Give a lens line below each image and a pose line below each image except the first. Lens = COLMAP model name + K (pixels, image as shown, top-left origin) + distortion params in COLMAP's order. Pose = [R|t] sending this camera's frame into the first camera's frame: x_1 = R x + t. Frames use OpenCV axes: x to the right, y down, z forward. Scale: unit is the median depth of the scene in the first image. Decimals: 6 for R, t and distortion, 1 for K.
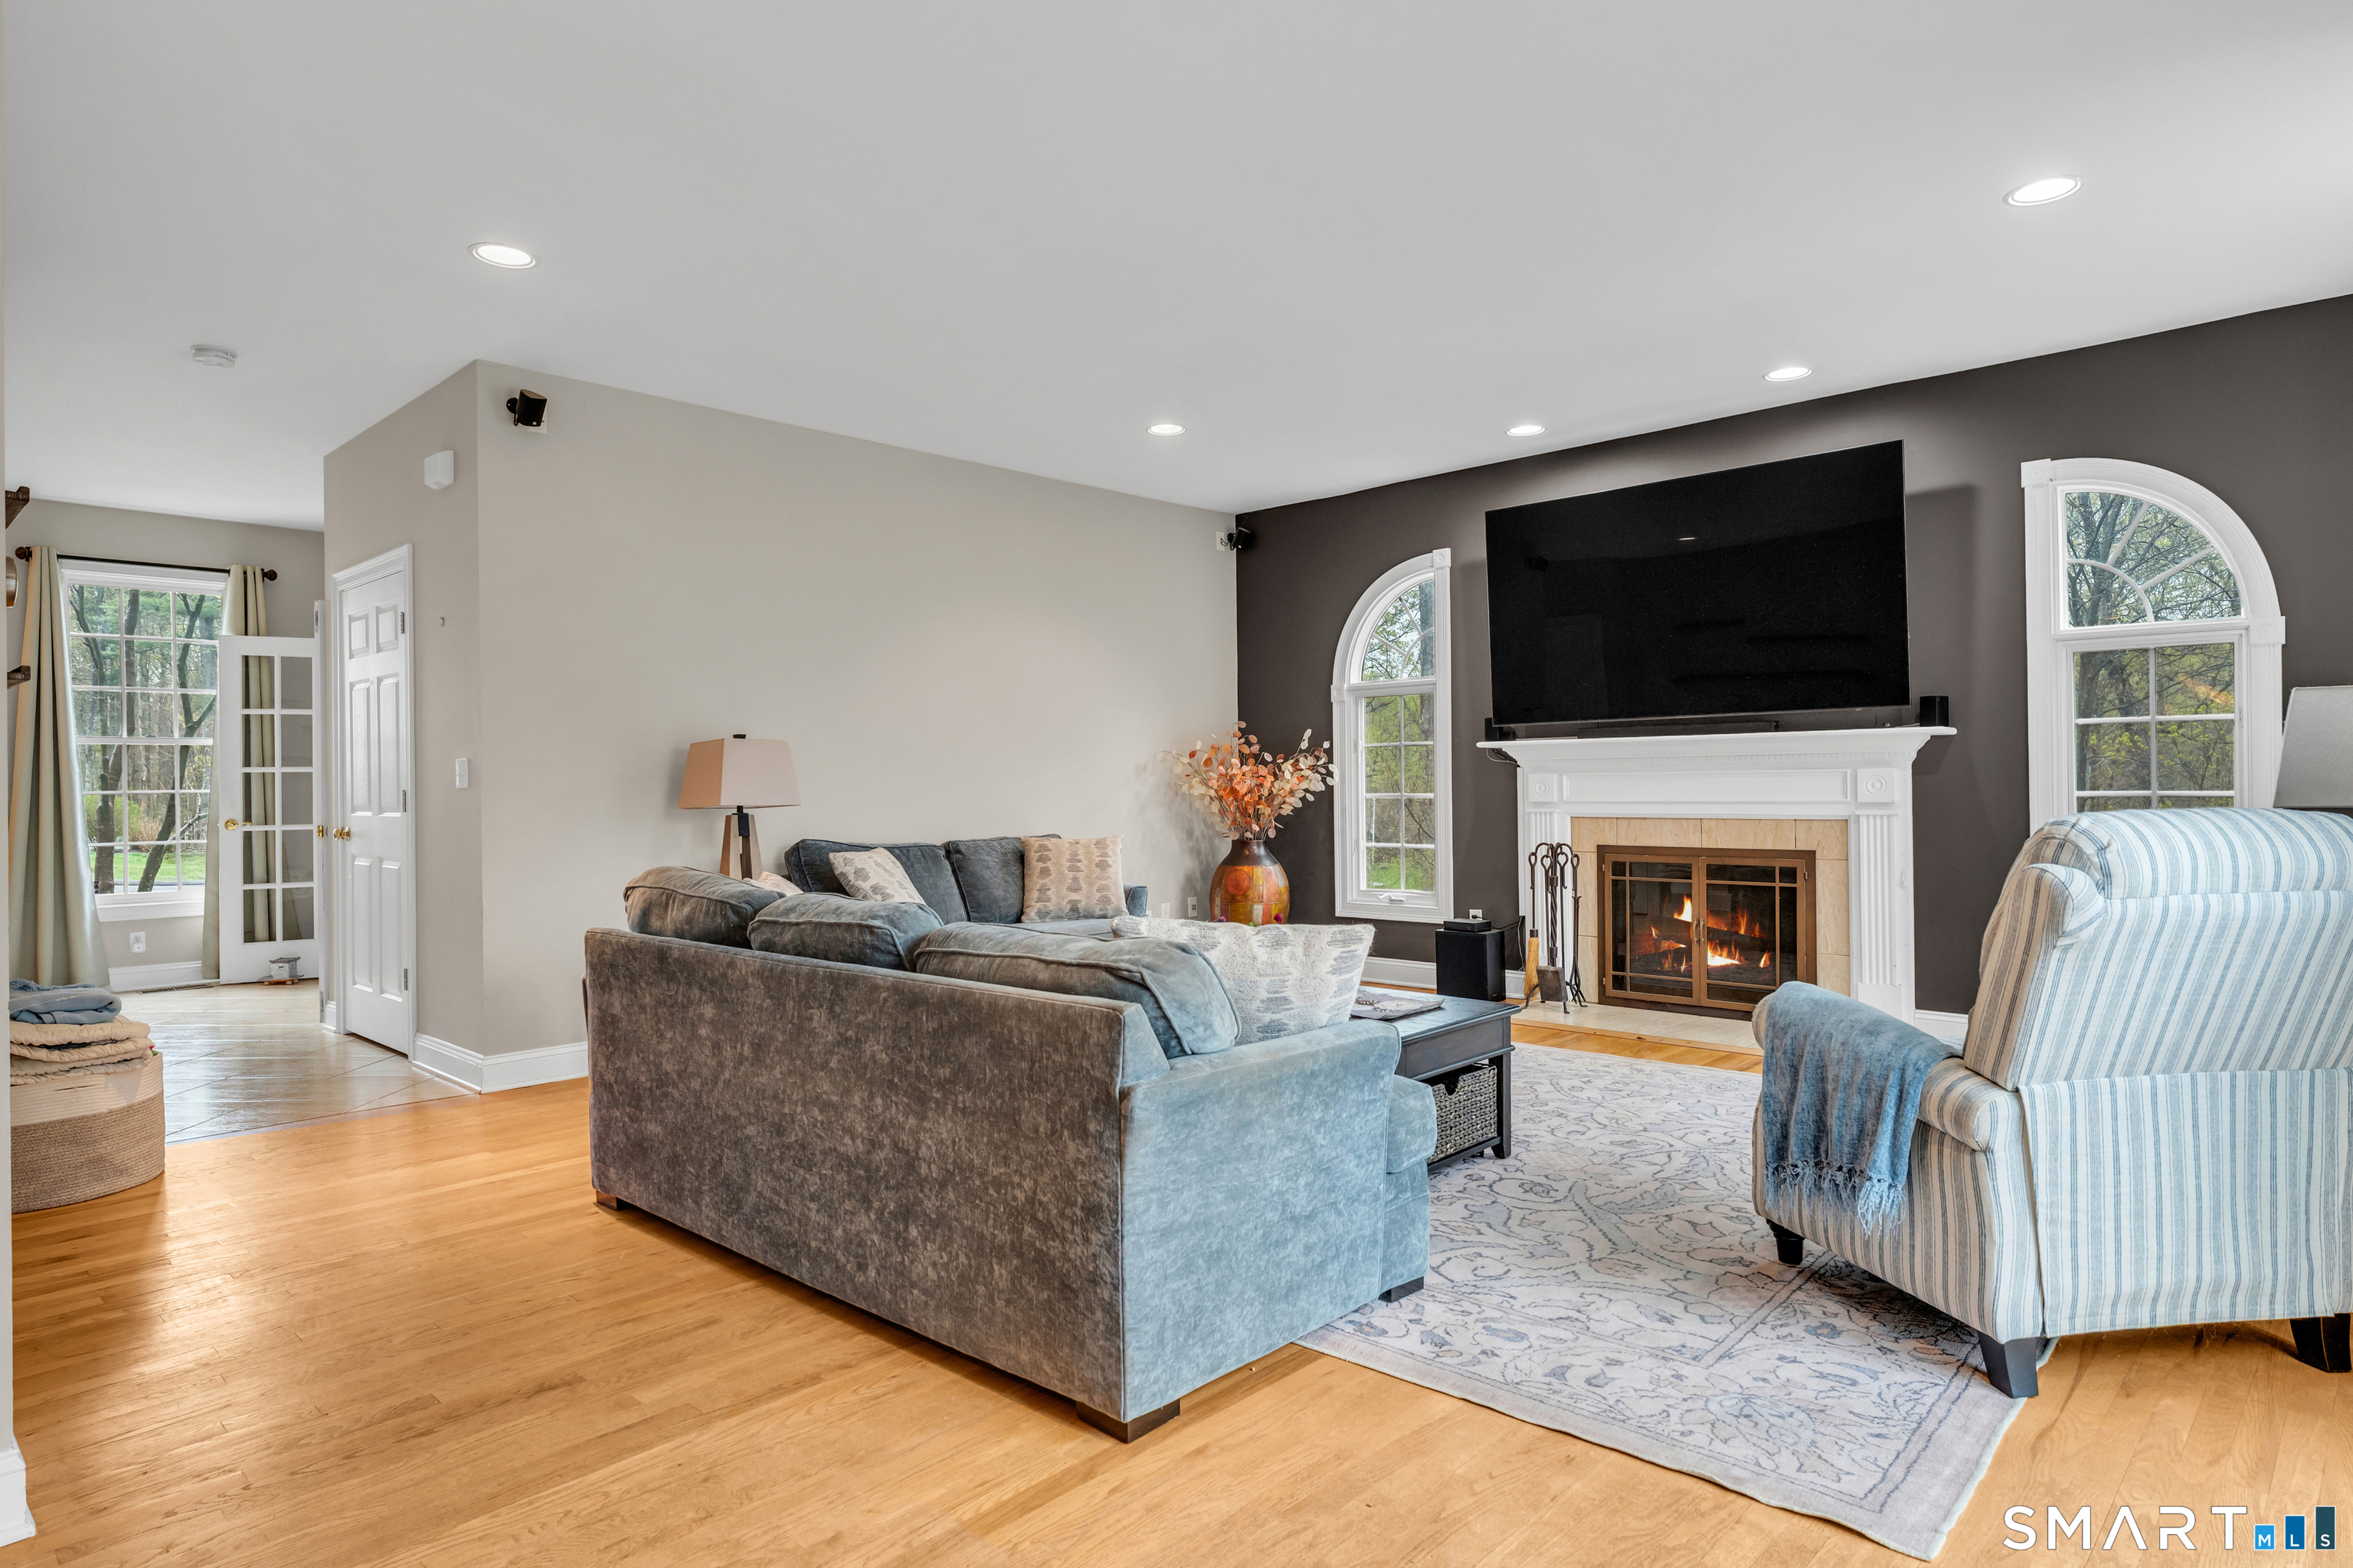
lens RADIAL K [[1321.7, 0, 1163.9], [0, 1321.7, 777.1], [0, 0, 1]] dist [-0.006033, -0.002154]
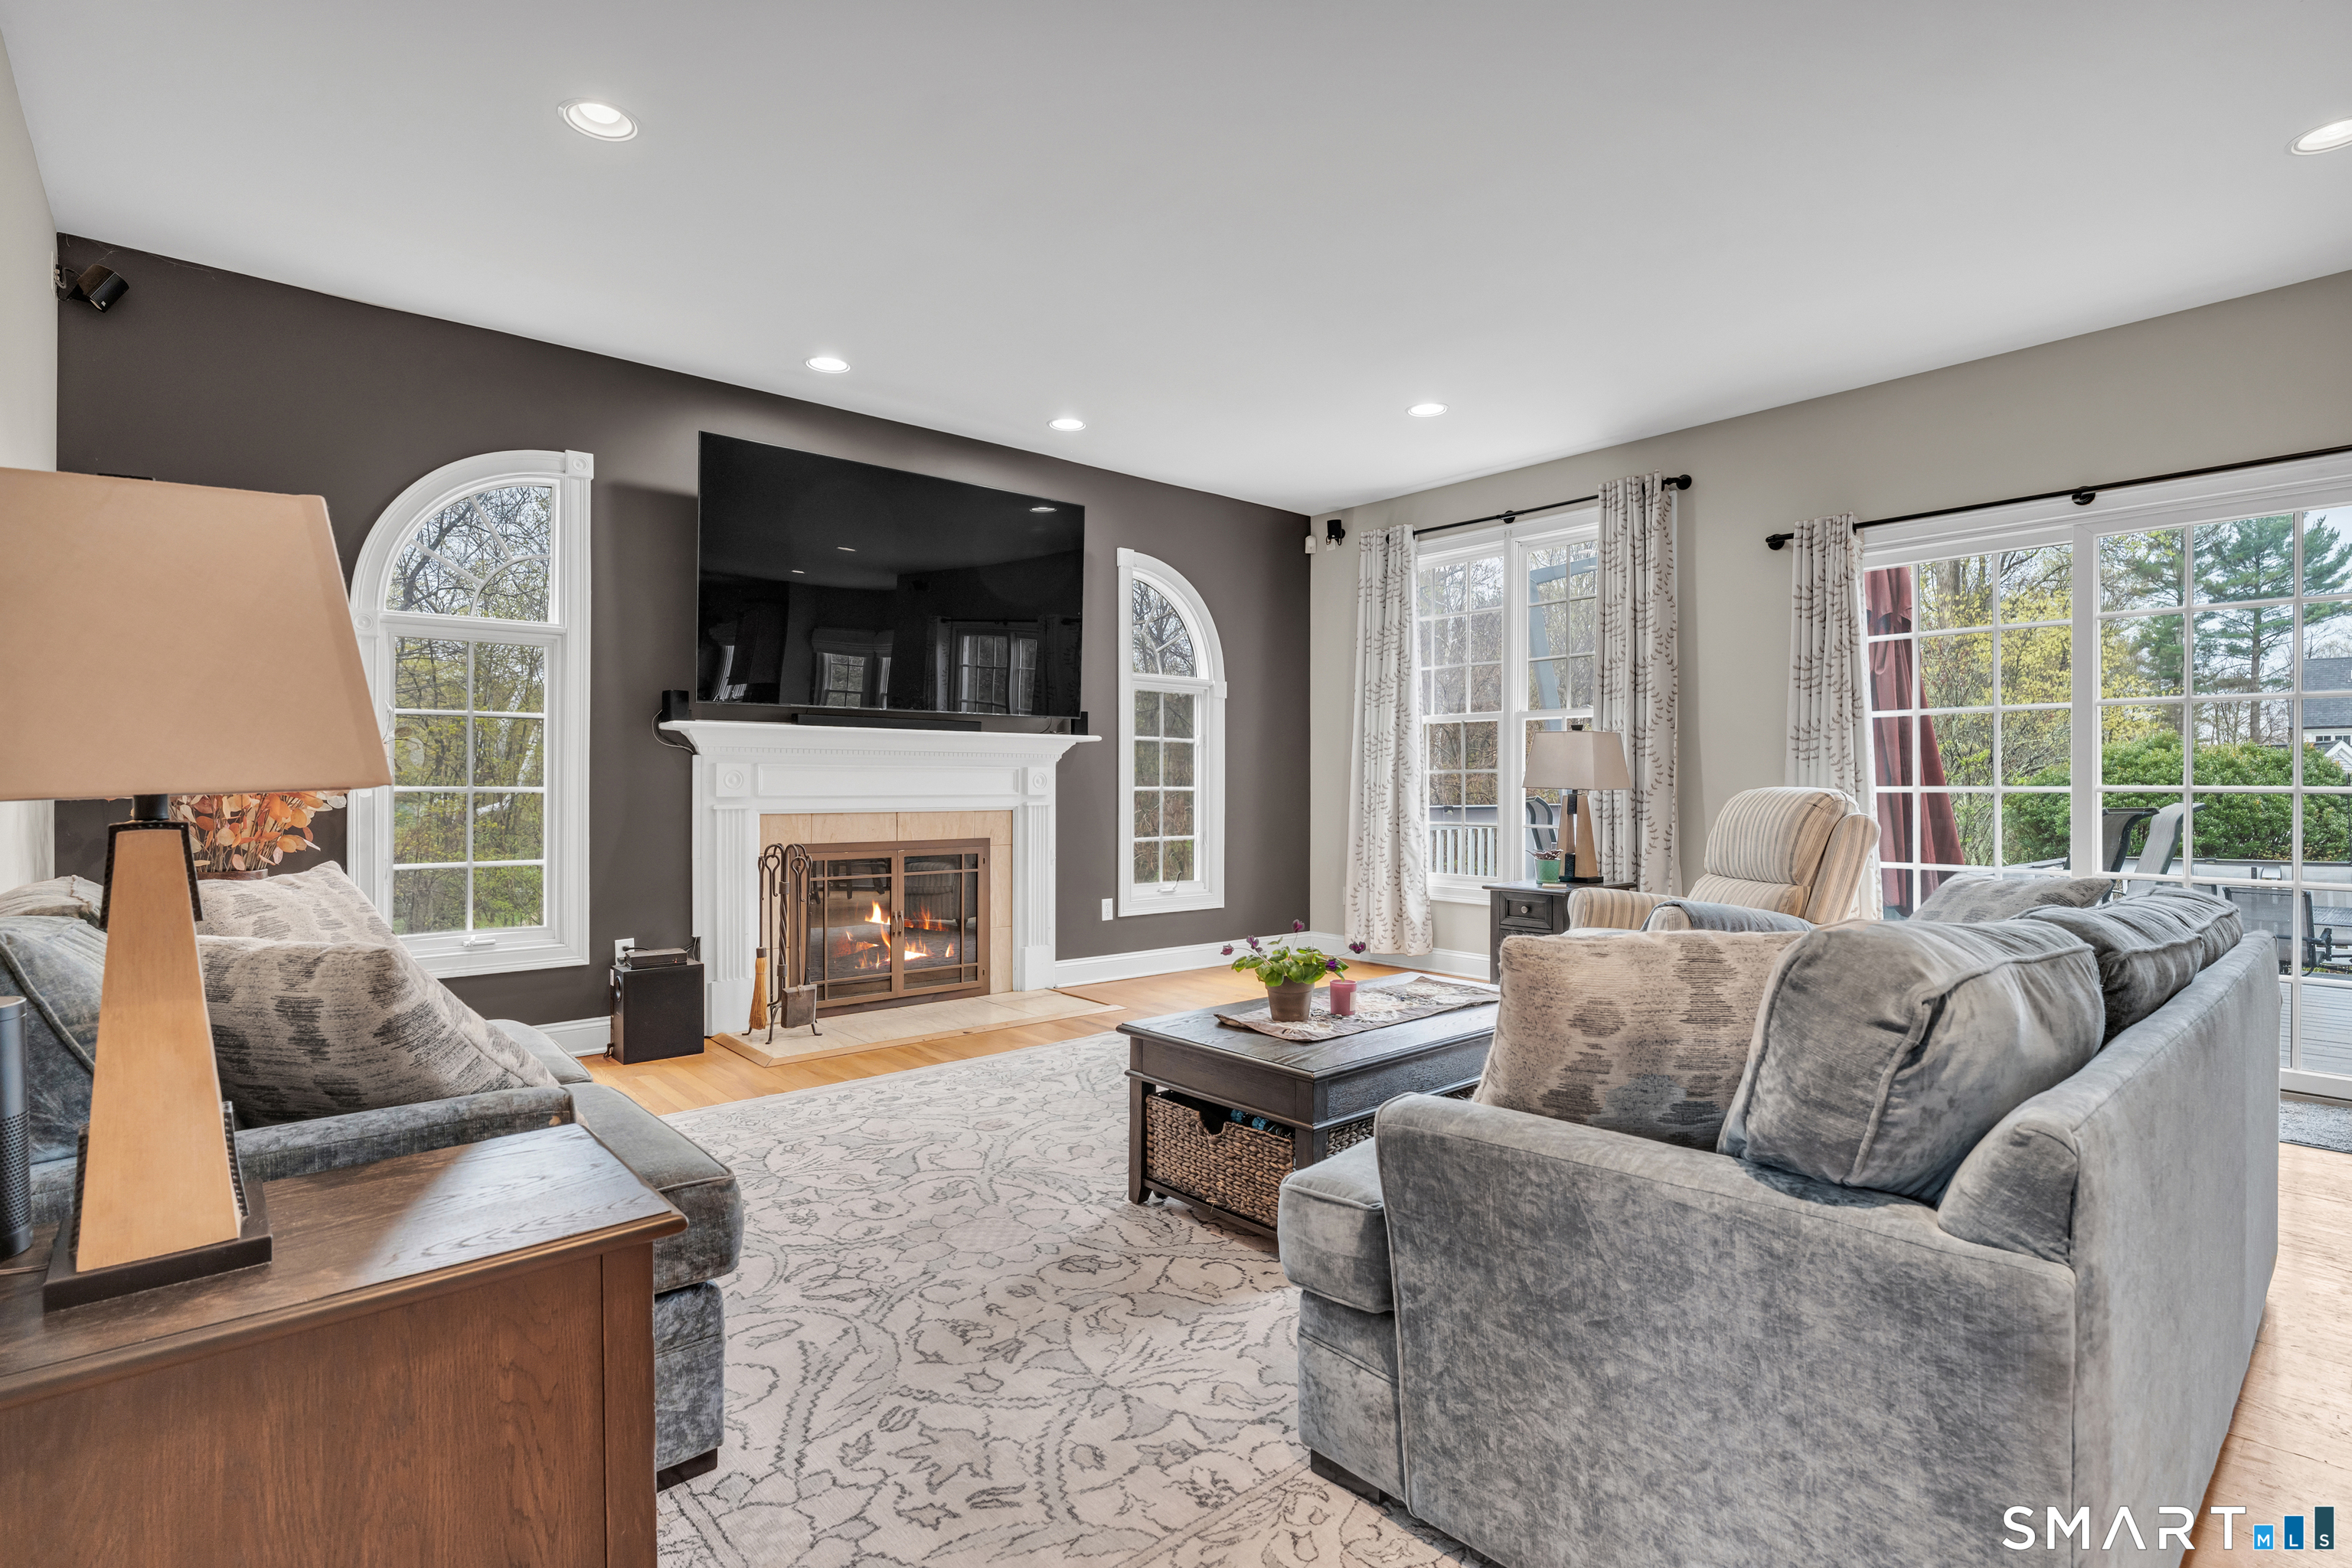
lens RADIAL K [[1147.7, 0, 1179.9], [0, 1147.7, 769.2], [0, 0, 1]] dist [0.001496, -0.000579]
pose [[0.089396, 0.025544, 0.995669, -0.439033], [-0.007304, 0.999661, -0.024990, 0.018345], [-0.995969, -0.005038, 0.089552, 0.691928]]
